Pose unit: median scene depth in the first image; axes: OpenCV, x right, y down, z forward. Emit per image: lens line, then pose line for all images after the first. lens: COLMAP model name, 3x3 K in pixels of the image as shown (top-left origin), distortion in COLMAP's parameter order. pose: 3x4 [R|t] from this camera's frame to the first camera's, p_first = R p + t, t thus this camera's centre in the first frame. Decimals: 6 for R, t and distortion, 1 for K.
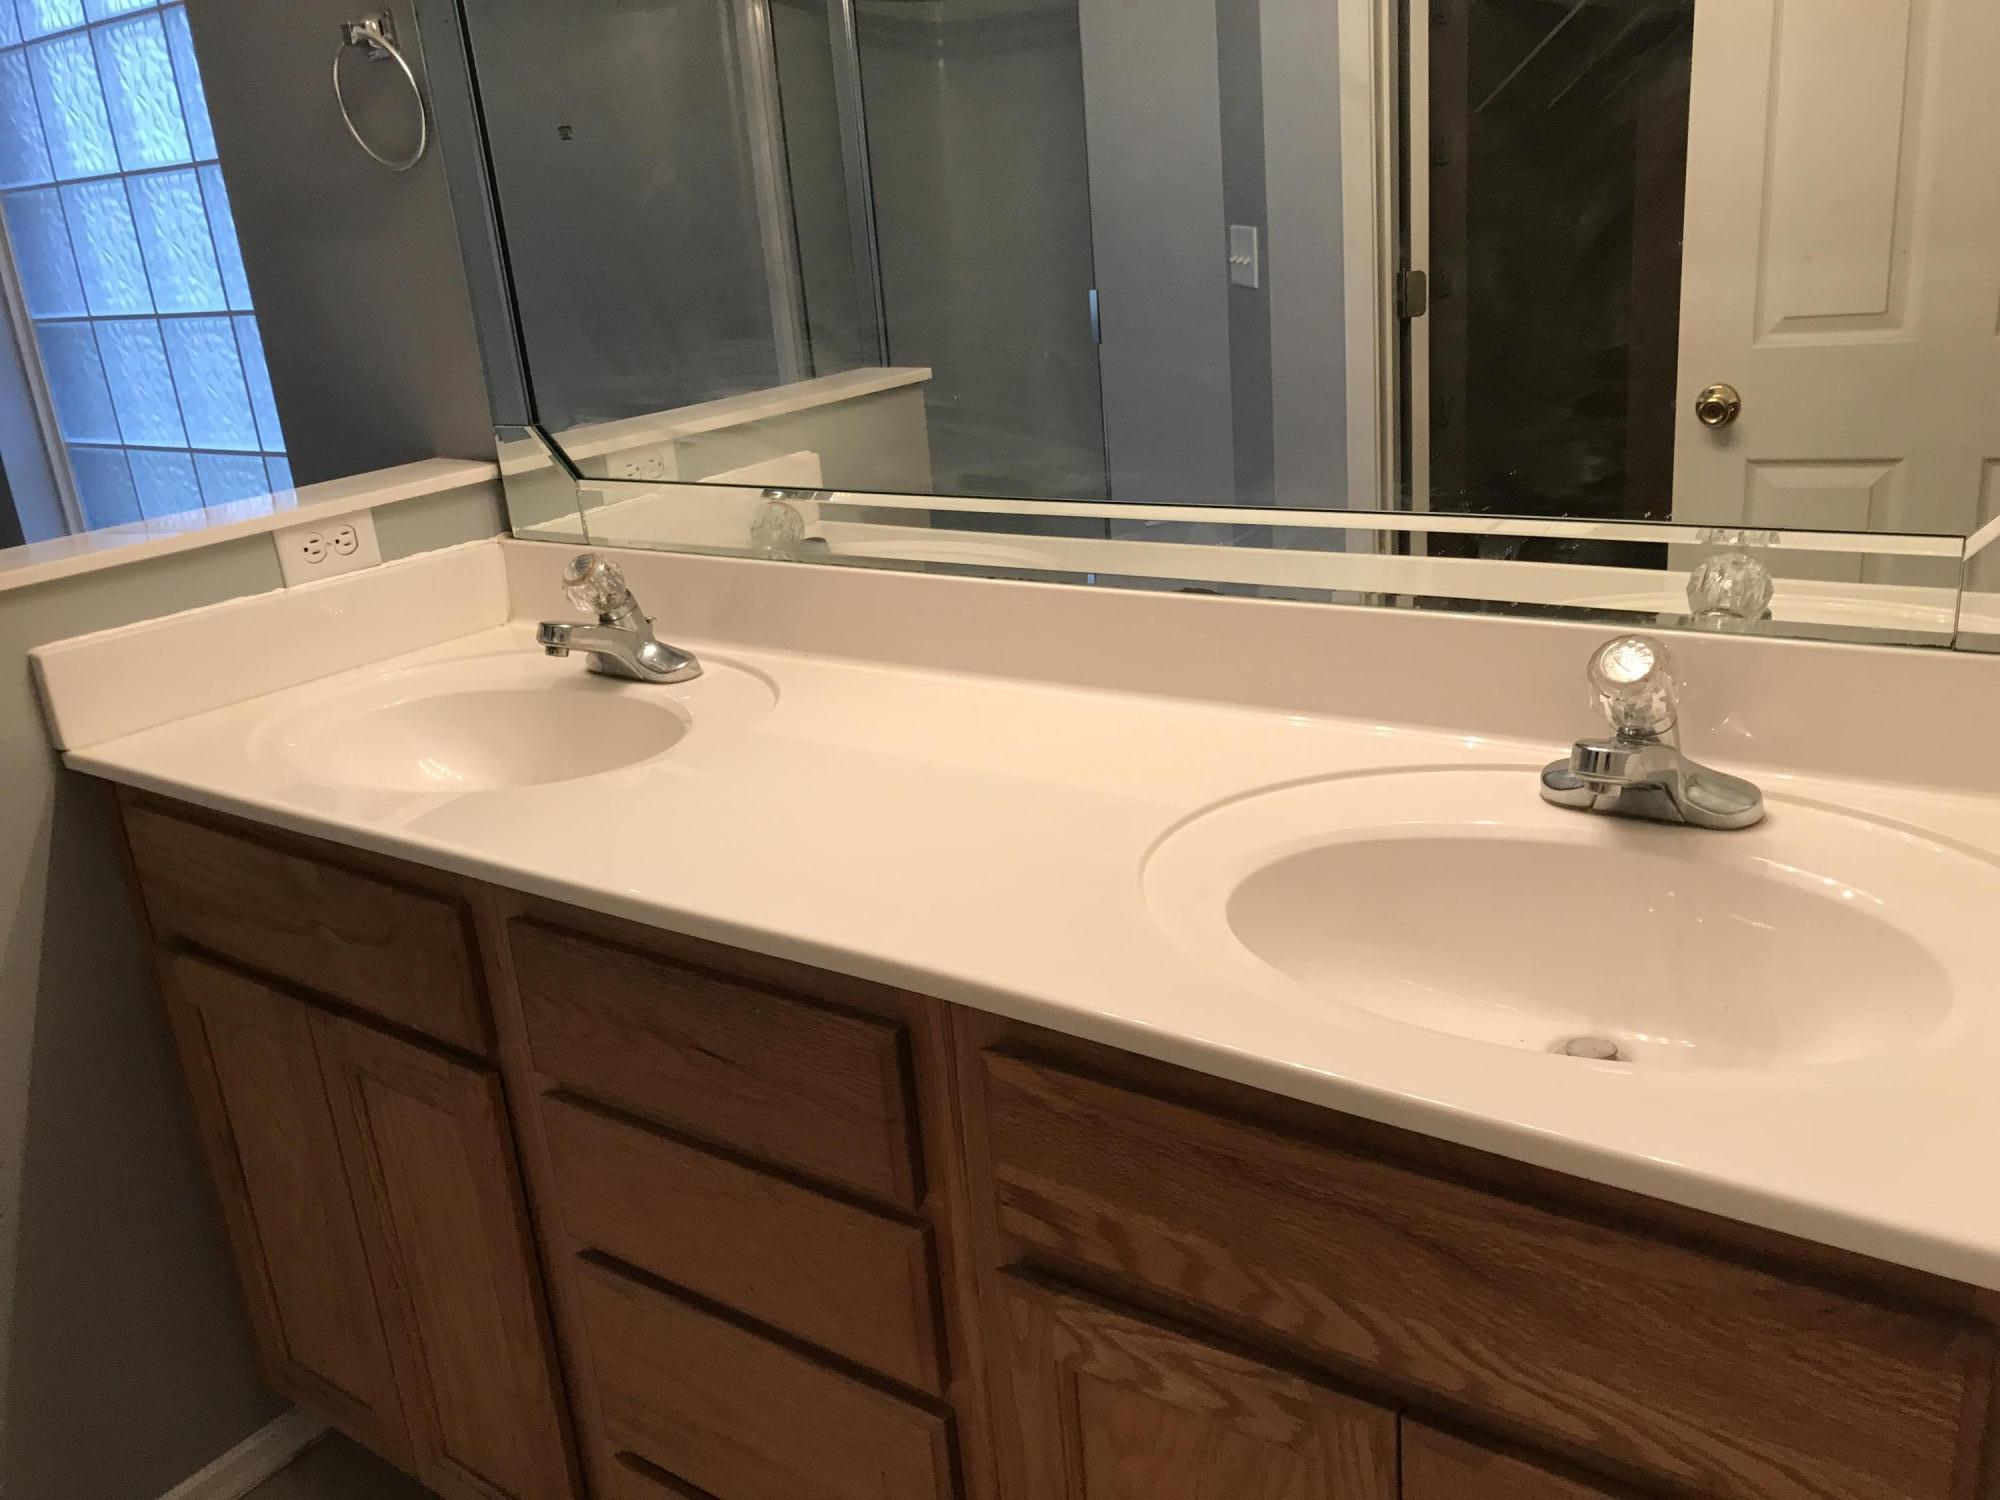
lens RADIAL K [[1613.8, 0, 1002.9], [0, 1613.8, 760.9], [0, 0, 1]] dist [0.110873, -0.076724]
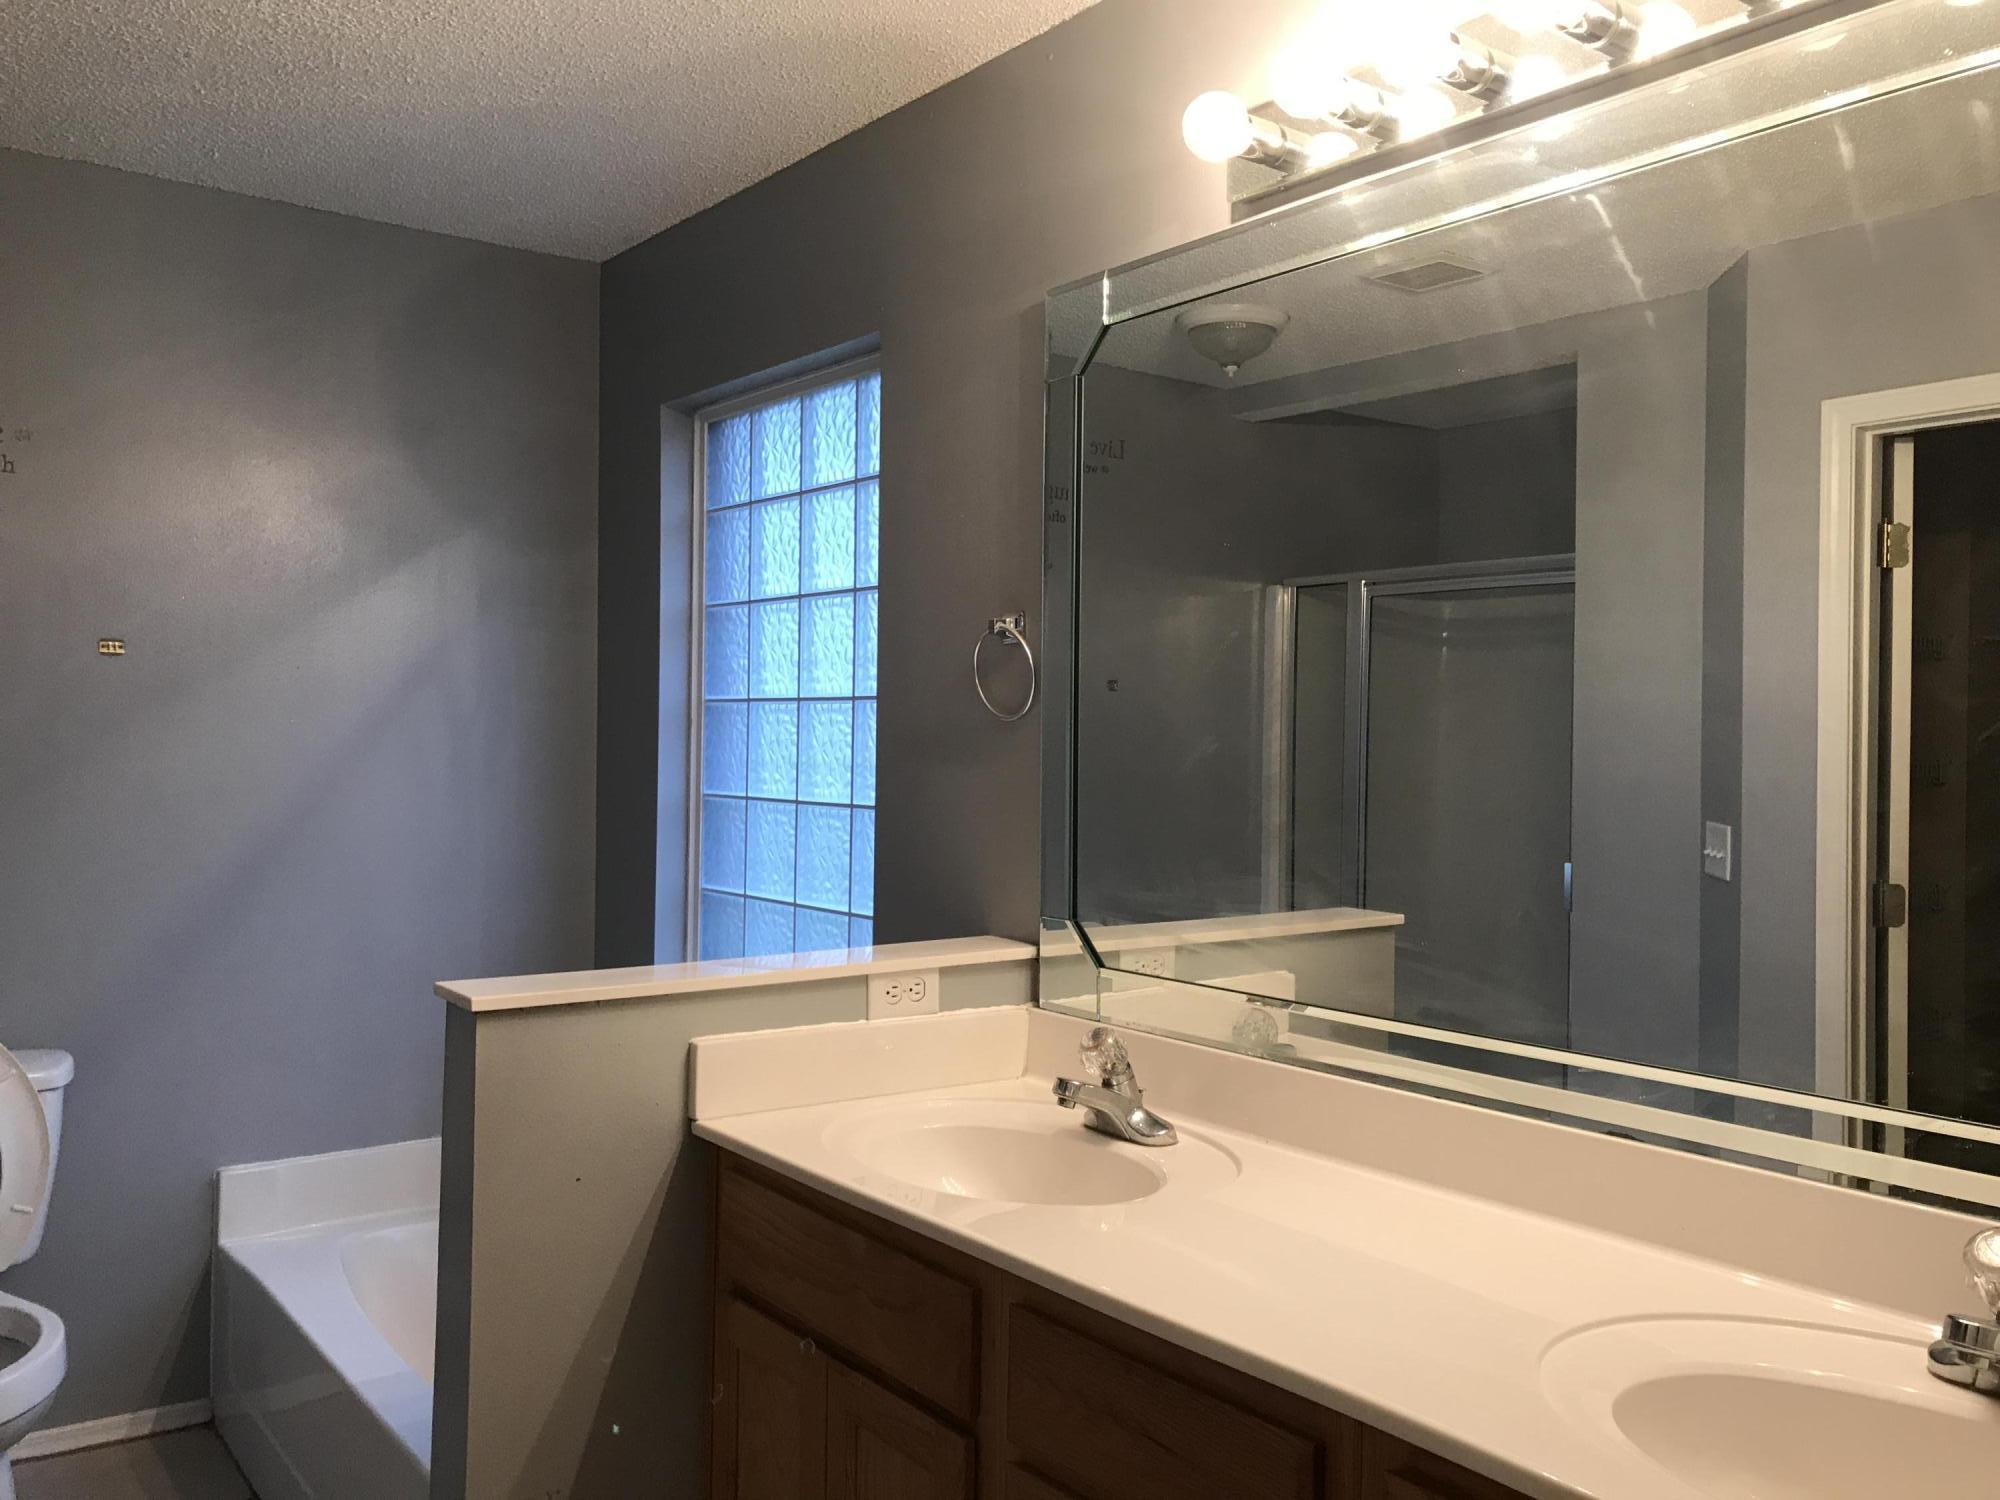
lens RADIAL K [[1633.7, 0, 998.7], [0, 1633.7, 624.6], [0, 0, 1]] dist [0.005925, -0.156272]
pose [[0.951699, 0.082649, -0.295698, 0.008853], [-0.190799, 0.913751, -0.358686, 0.046200], [0.240549, 0.397780, 0.885385, -0.205096]]
